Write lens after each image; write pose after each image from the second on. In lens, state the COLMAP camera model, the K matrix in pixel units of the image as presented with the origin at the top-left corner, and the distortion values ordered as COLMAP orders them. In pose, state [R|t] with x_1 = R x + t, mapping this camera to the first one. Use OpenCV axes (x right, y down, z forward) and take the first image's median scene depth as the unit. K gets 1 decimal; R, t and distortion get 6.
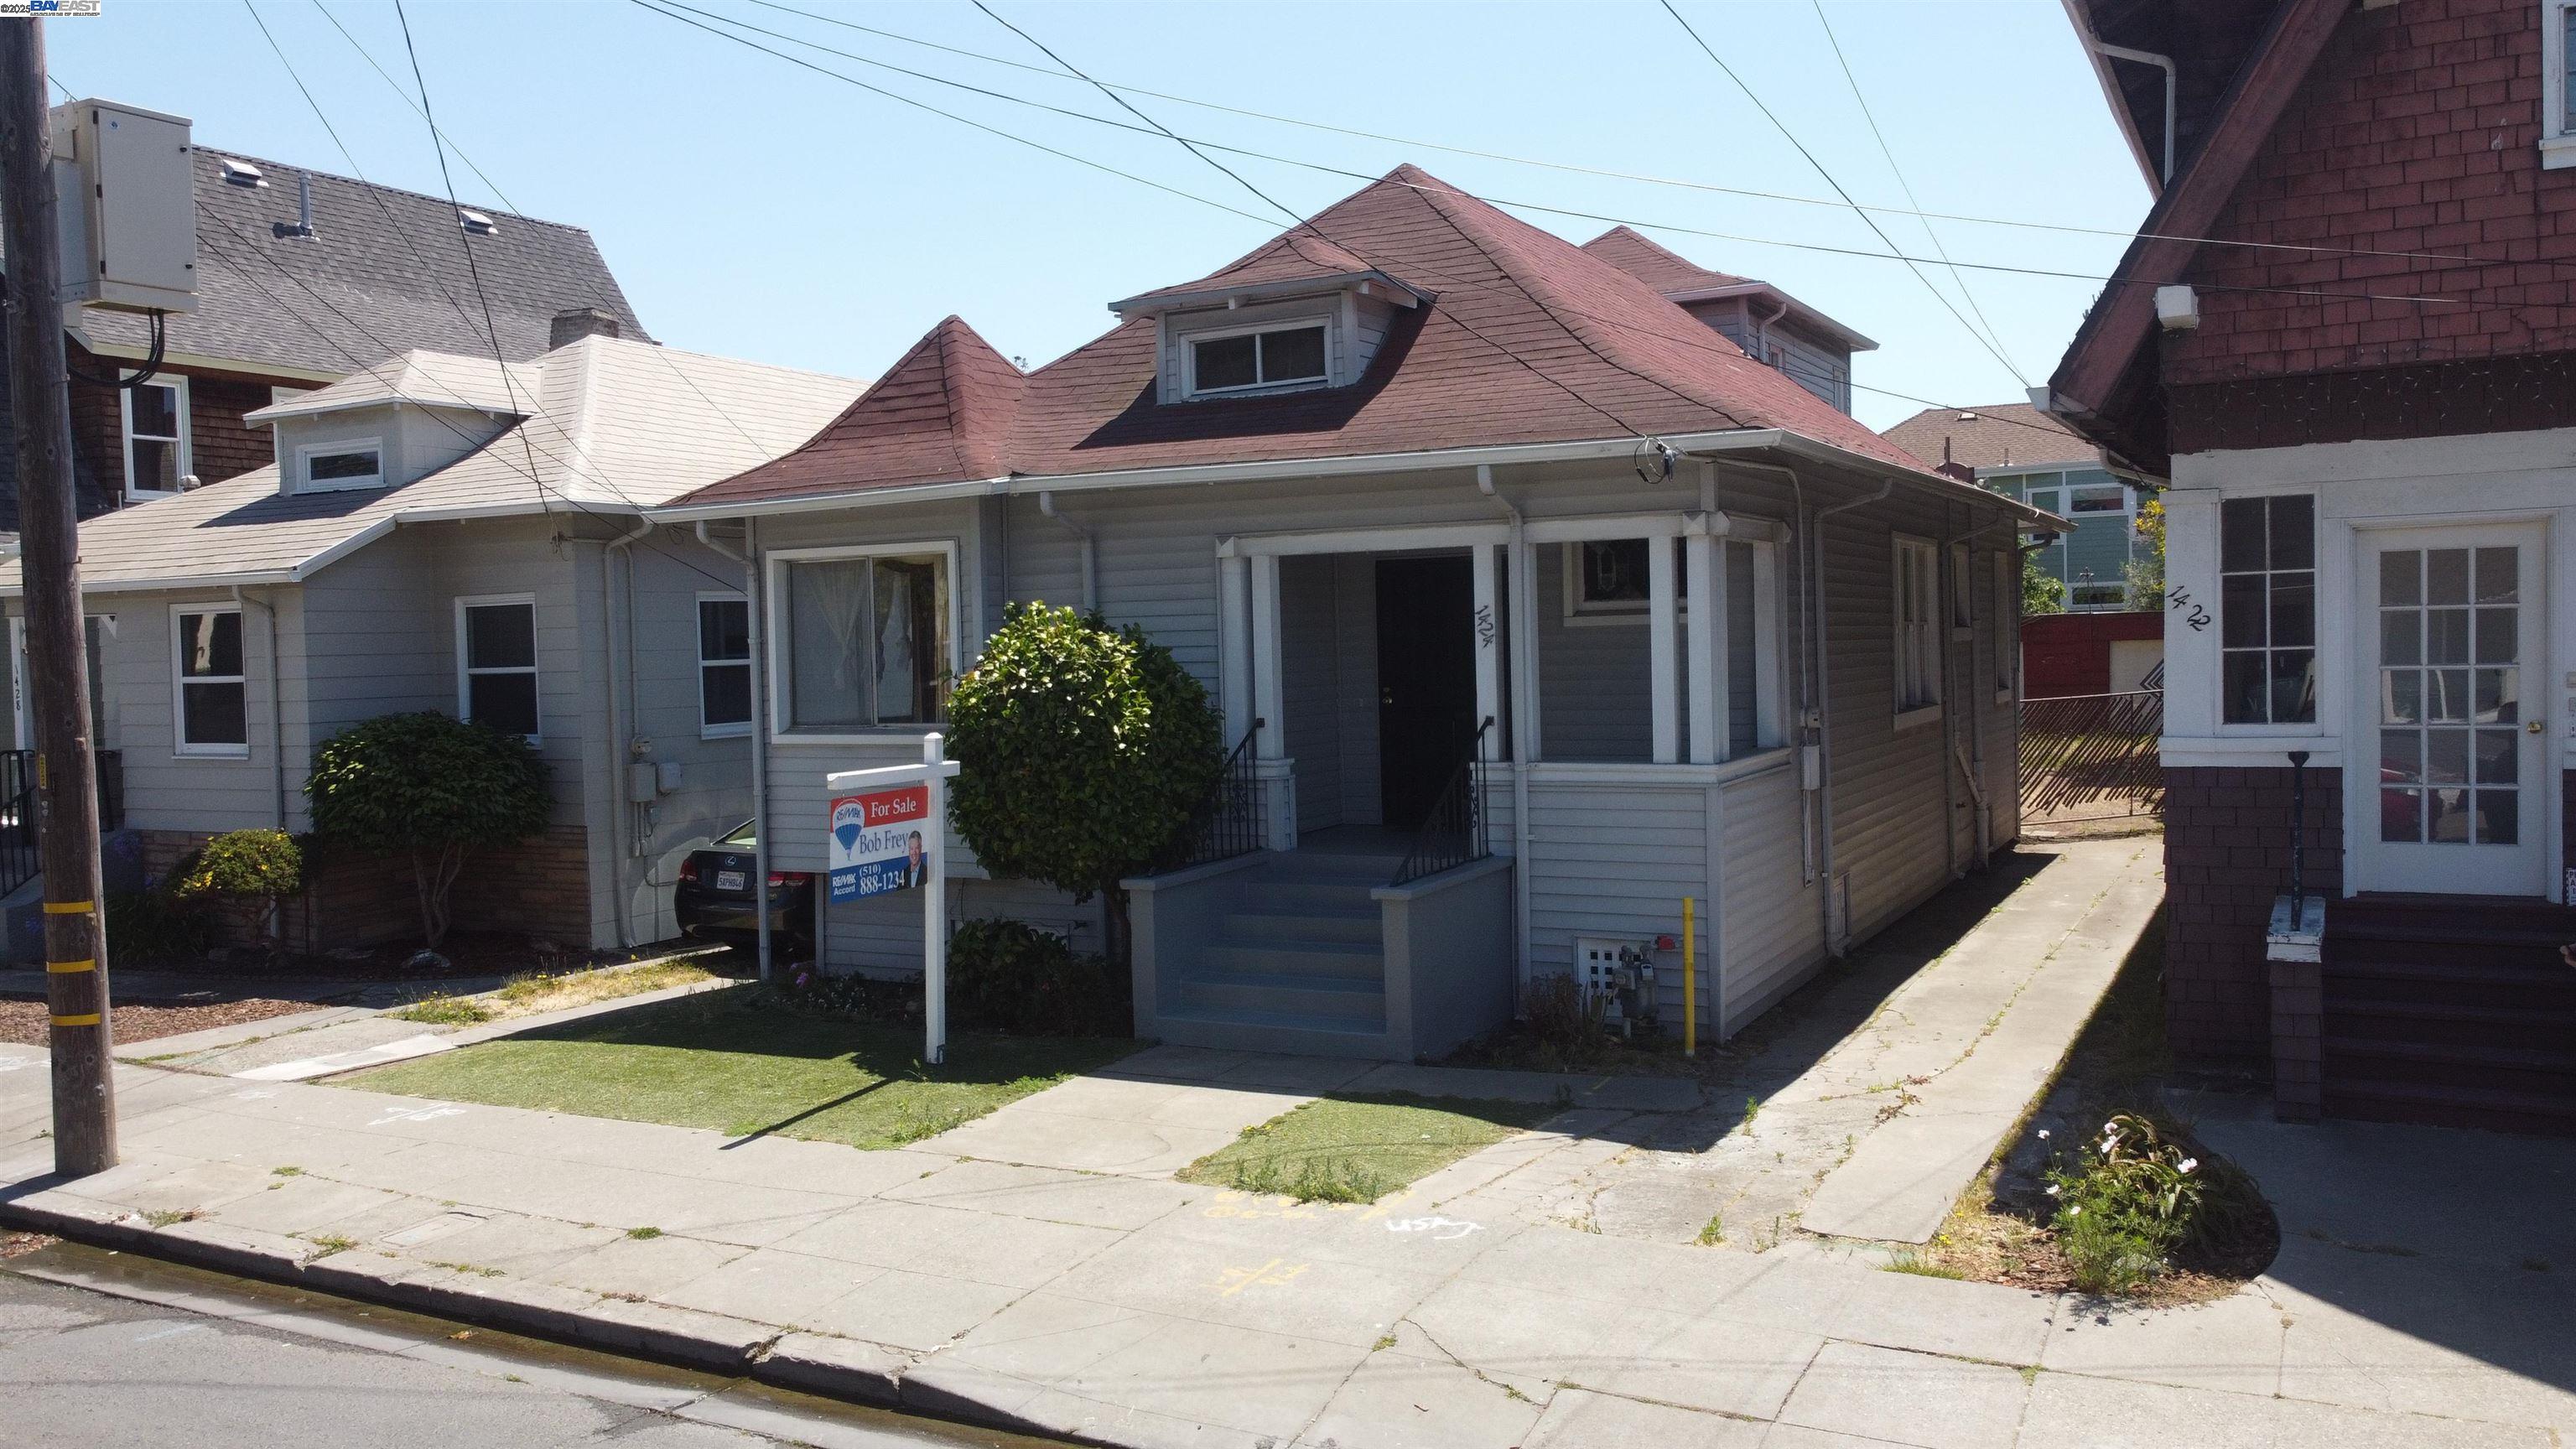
lens RADIAL K [[1947.8, 0, 1290.2], [0, 1947.8, 720.6], [0, 0, 1]] dist [0.003263, -0.004545]
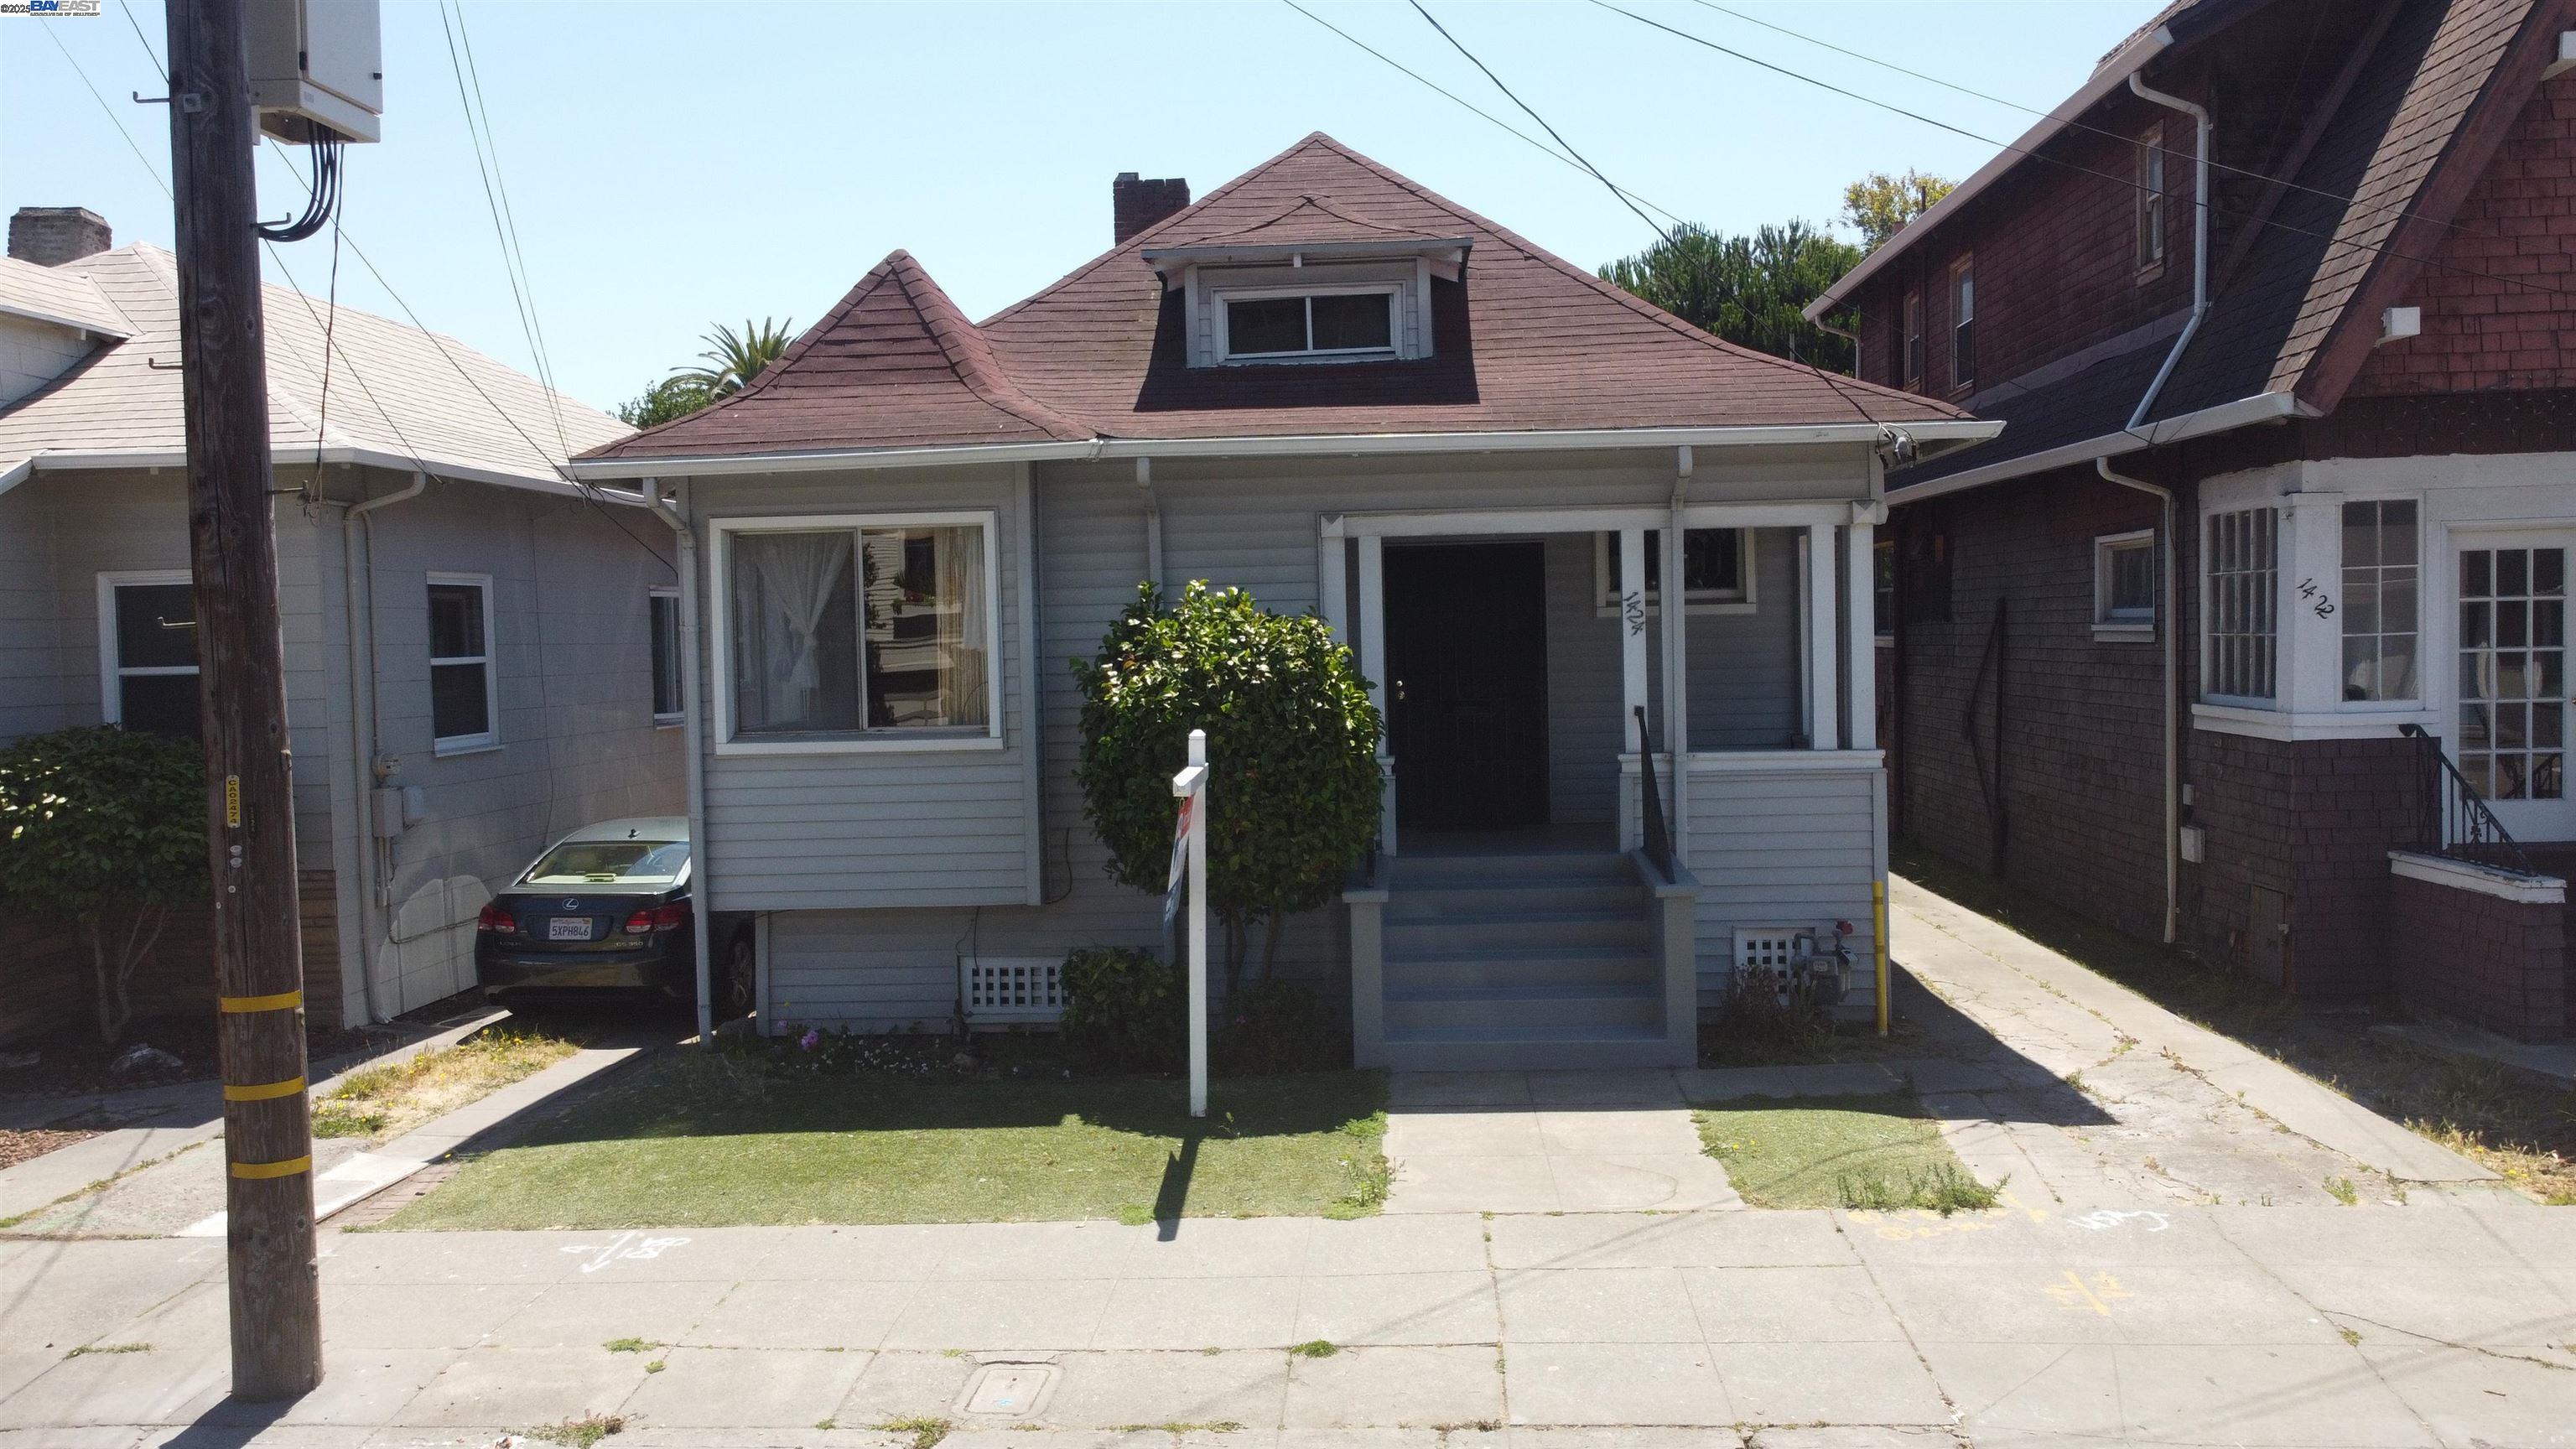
lens RADIAL K [[1947.8, 0, 1292.6], [0, 1947.8, 718.9], [0, 0, 1]] dist [0.003263, -0.004545]
pose [[0.911181, -0.013791, 0.411775, -0.485745], [0.017295, 0.999839, -0.004785, 0.006245], [-0.411643, 0.011481, 0.911273, 0.199607]]
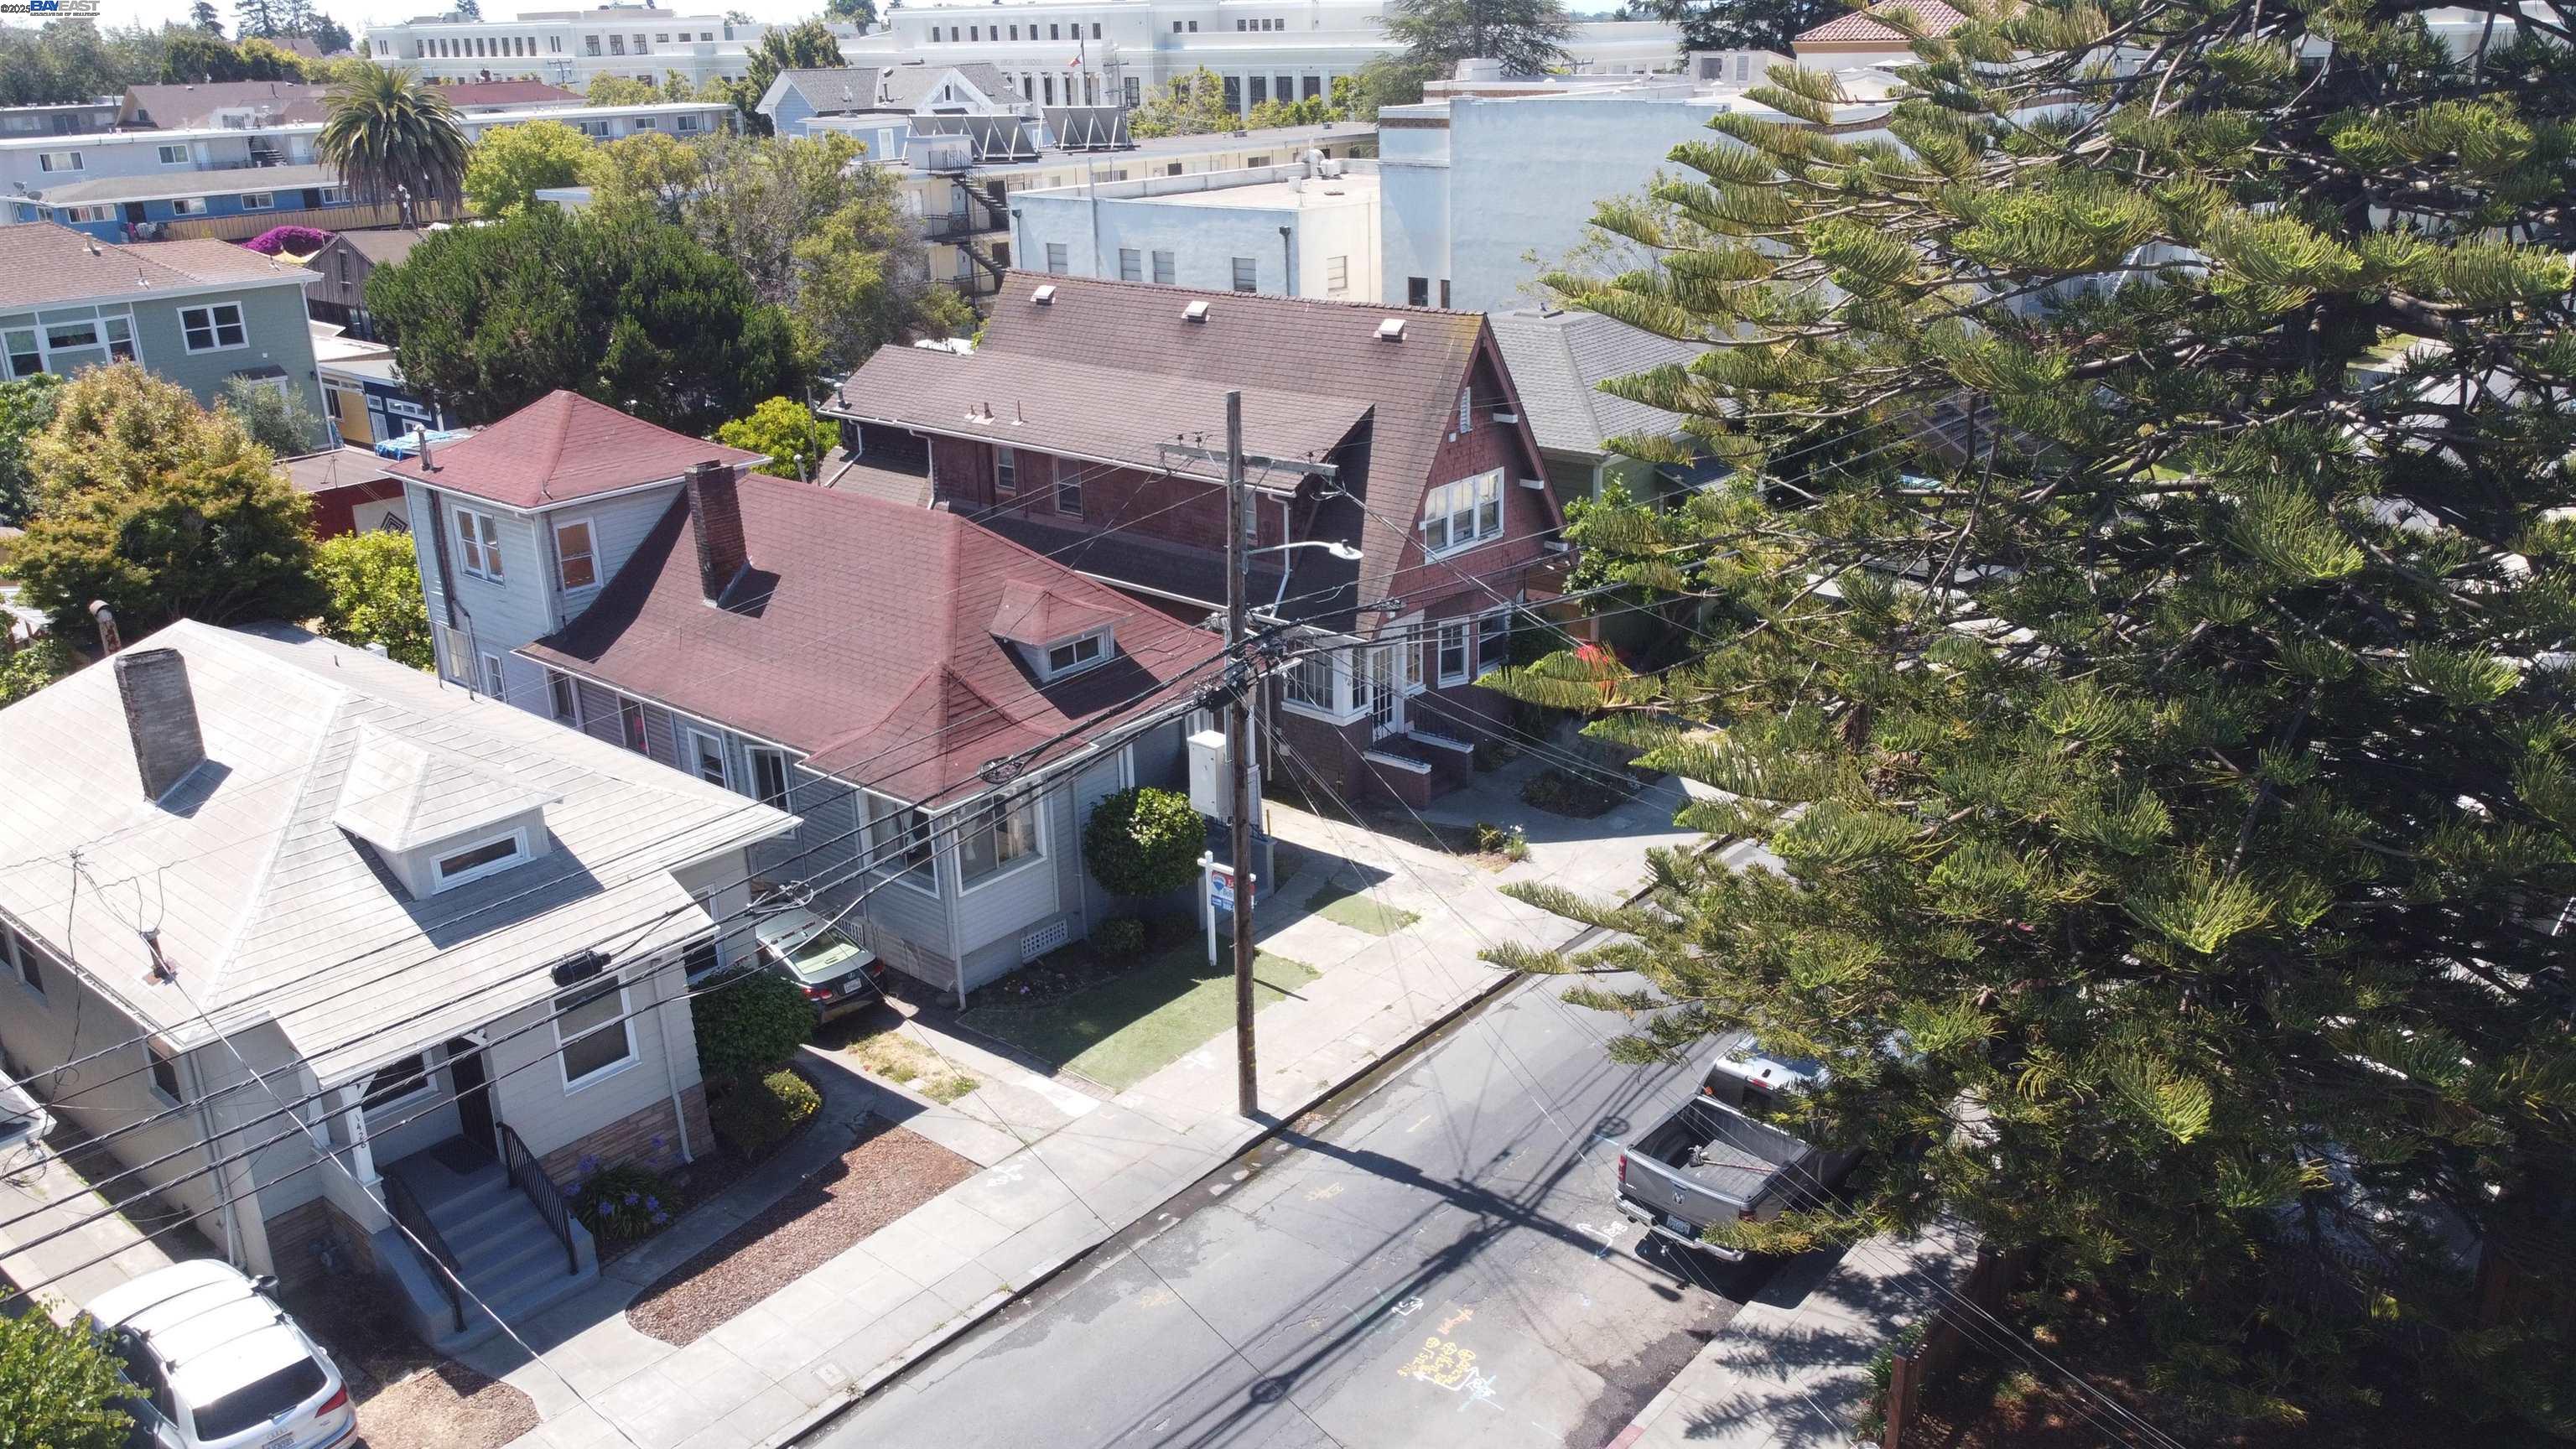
lens RADIAL K [[1947.8, 0, 1294.7], [0, 1947.8, 720.3], [0, 0, 1]] dist [0.003263, -0.004545]
pose [[0.218771, -0.312373, 0.924426, -2.507986], [0.056666, 0.949843, 0.307551, -0.956237], [-0.974130, -0.014900, 0.225499, 0.280928]]
